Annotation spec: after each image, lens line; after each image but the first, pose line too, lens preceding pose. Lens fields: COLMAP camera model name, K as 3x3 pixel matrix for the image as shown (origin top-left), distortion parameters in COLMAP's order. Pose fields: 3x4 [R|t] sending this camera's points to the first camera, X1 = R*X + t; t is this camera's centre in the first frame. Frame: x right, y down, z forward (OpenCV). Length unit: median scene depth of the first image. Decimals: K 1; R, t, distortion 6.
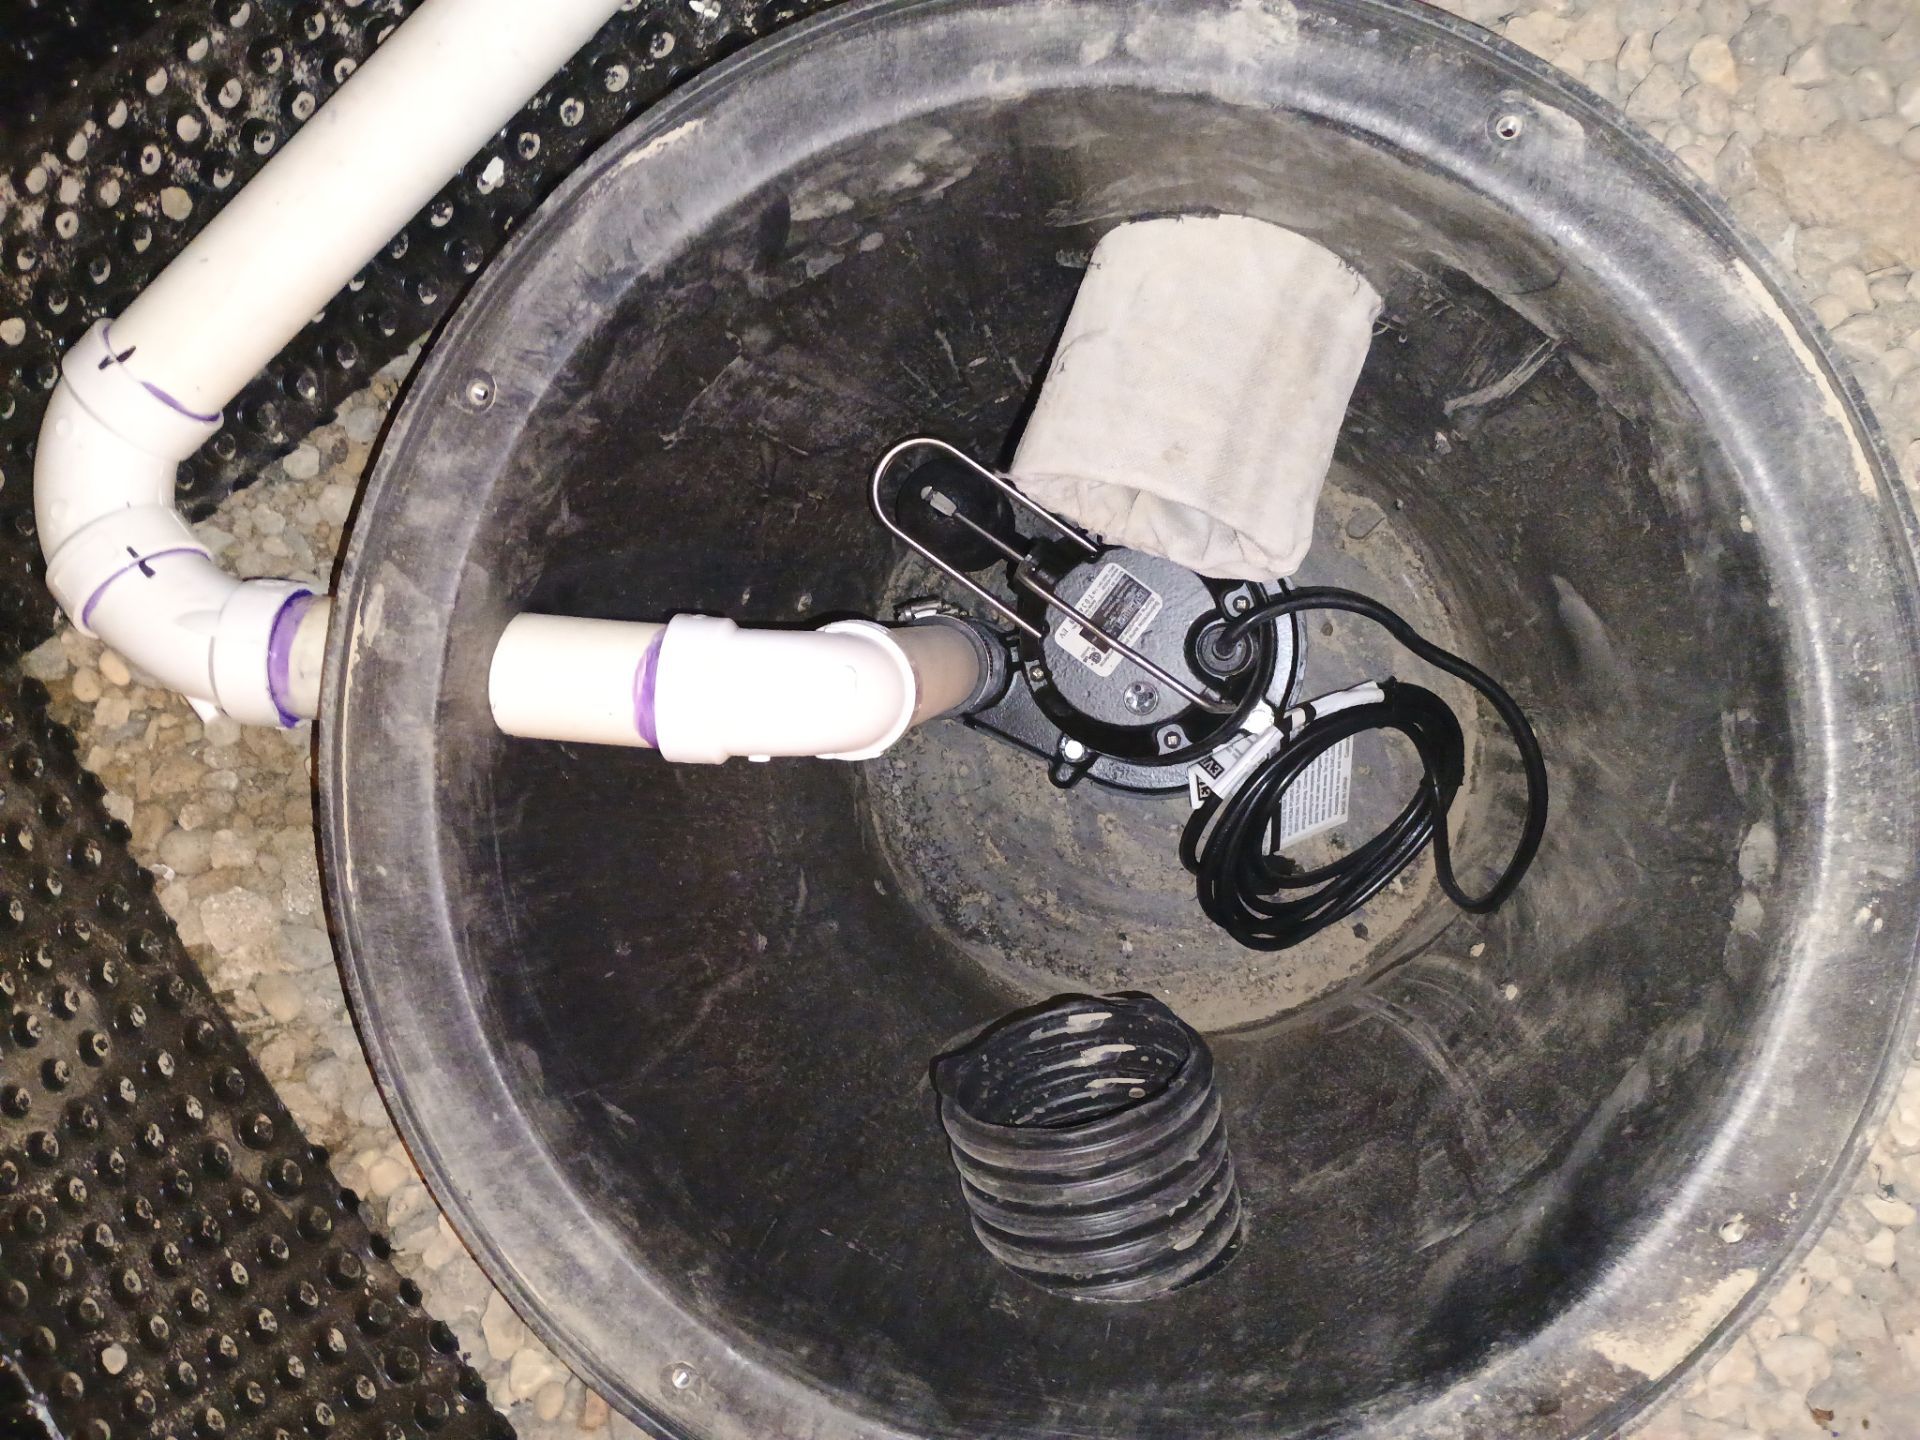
lens RADIAL K [[1690.3, 0, 961.6], [0, 1690.3, 726.1], [0, 0, 1]] dist [0.046841, -0.072600]
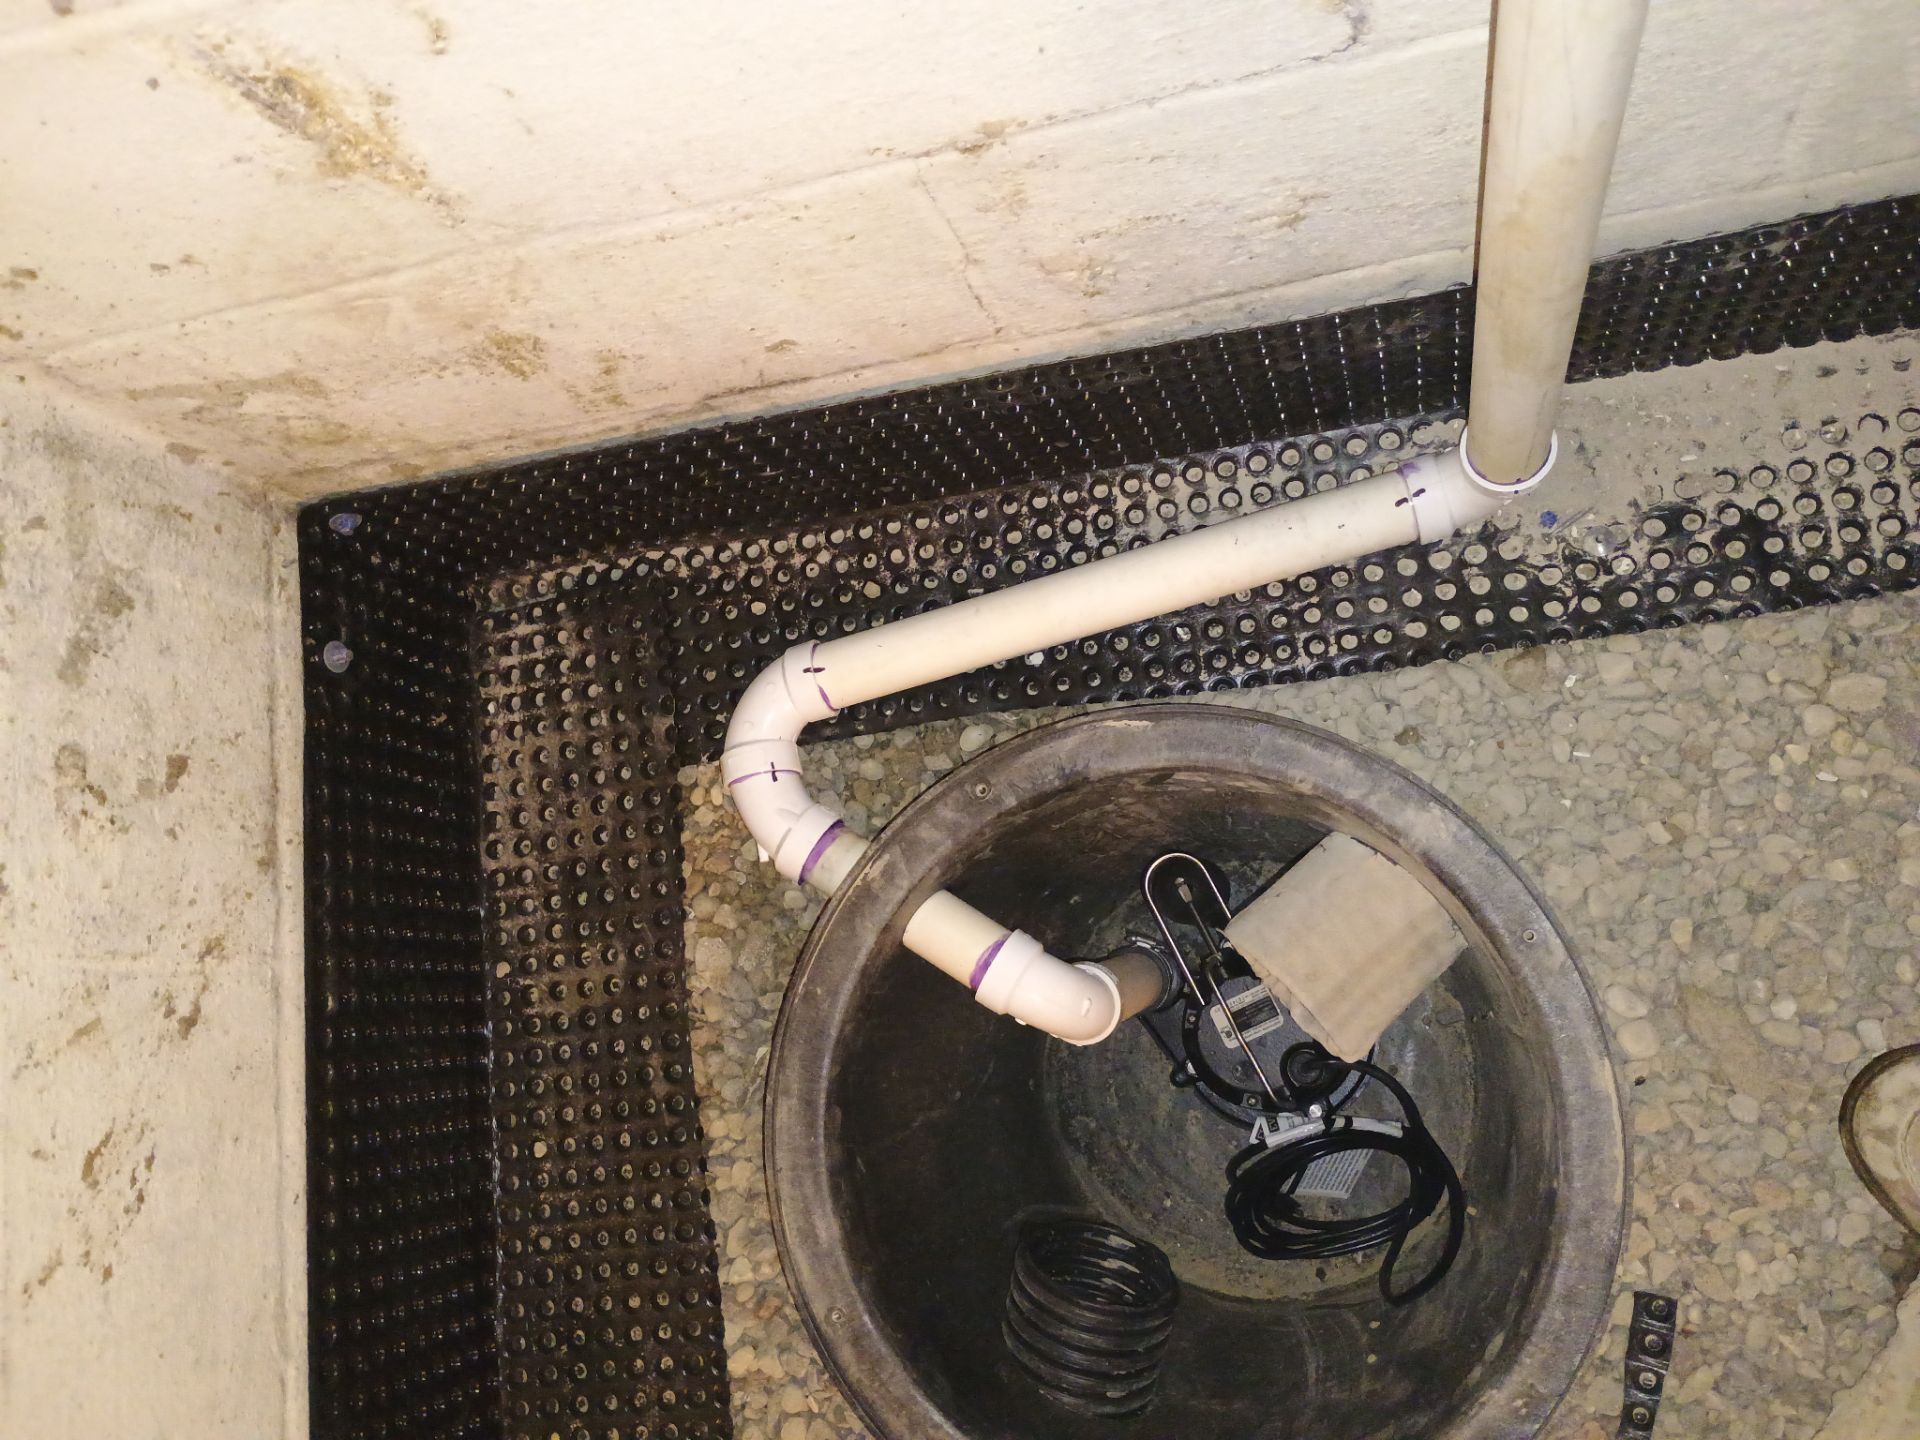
lens RADIAL K [[1690.3, 0, 968.8], [0, 1690.3, 711.0], [0, 0, 1]] dist [0.046841, -0.072600]
pose [[0.885478, 0.445934, -0.130656, -0.076610], [-0.454471, 0.889701, -0.043443, -0.158512], [0.096872, 0.097847, 0.990476, -0.747009]]
